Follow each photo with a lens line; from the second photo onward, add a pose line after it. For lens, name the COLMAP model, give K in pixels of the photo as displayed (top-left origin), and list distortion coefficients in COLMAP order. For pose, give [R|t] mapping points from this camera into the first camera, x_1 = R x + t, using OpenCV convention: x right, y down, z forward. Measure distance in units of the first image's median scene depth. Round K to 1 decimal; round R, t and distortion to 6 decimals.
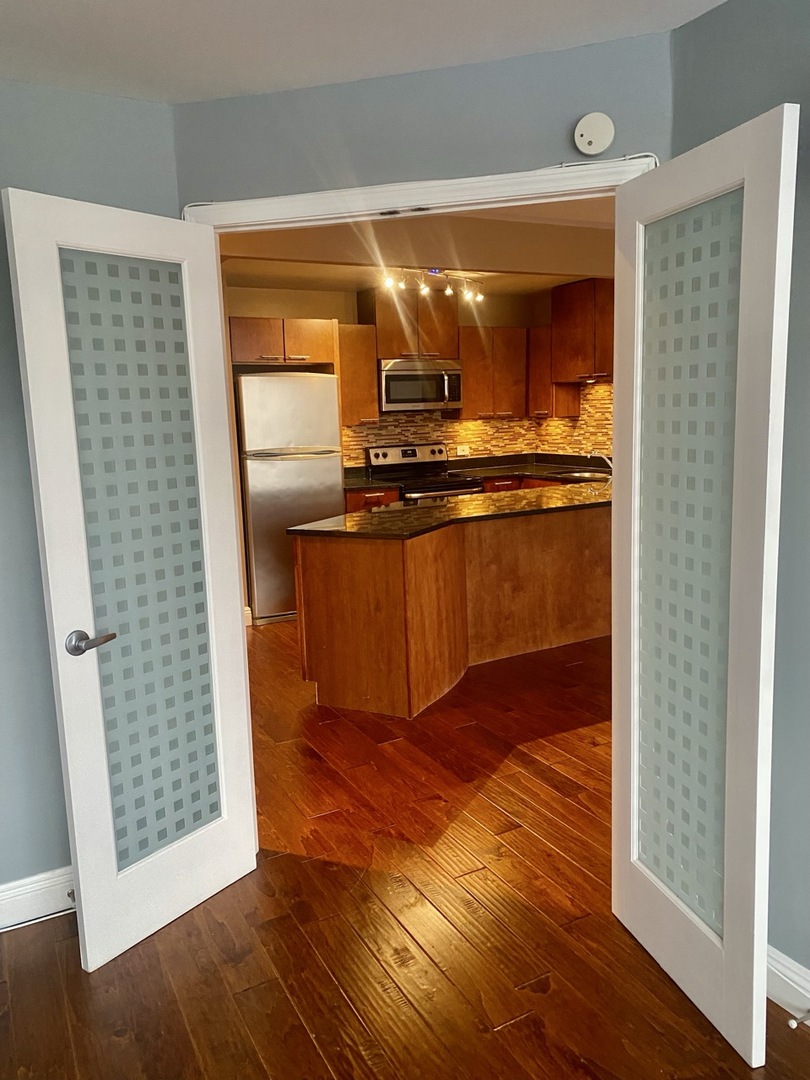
lens RADIAL K [[817.9, 0, 404.9], [0, 817.9, 539.6], [0, 0, 1]] dist [0.031935, -0.021137]
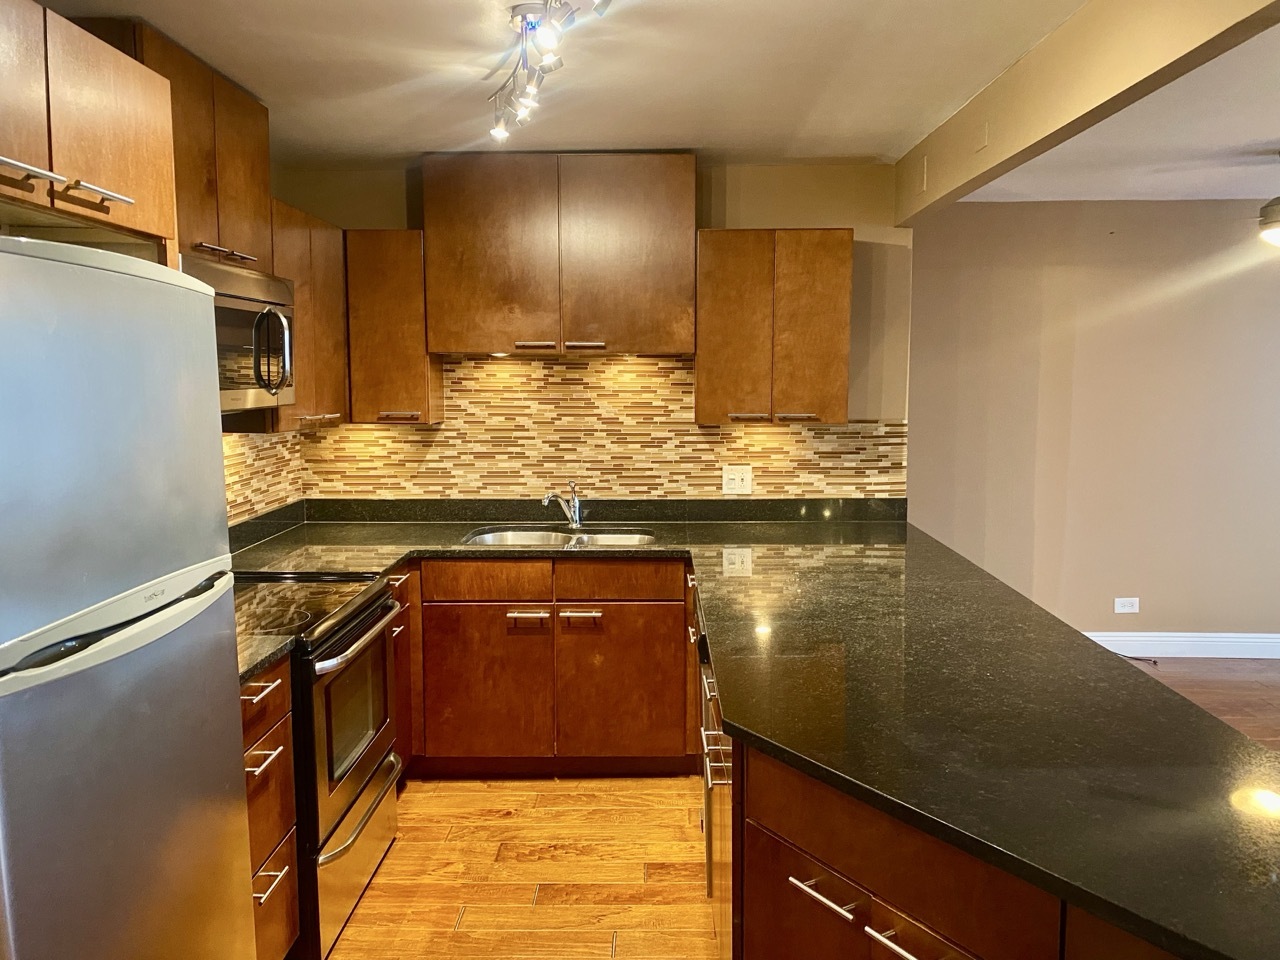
lens RADIAL K [[969.3, 0, 644.2], [0, 969.3, 483.5], [0, 0, 1]] dist [0.031935, -0.021137]
pose [[0.478006, -0.067123, 0.875788, -0.249240], [0.124991, 0.992127, 0.007820, -0.101191], [-0.869418, 0.105728, 0.482632, 0.603234]]
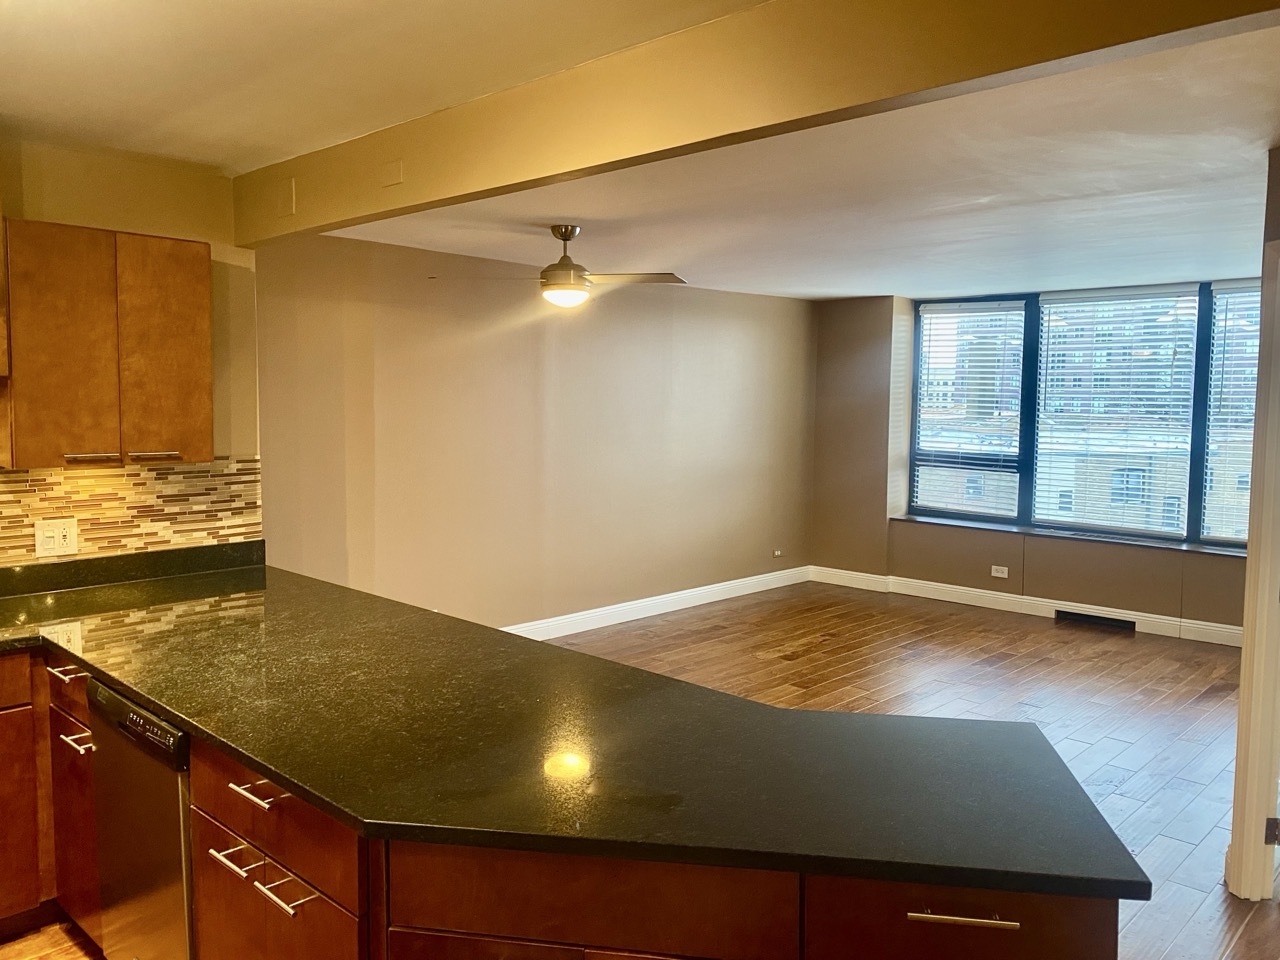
lens RADIAL K [[969.3, 0, 646.2], [0, 969.3, 472.4], [0, 0, 1]] dist [0.031935, -0.021137]
pose [[-0.327818, -0.037097, 0.944012, -0.240781], [0.151069, 0.984313, 0.091141, -0.122447], [-0.932584, 0.172489, -0.317071, 0.717811]]
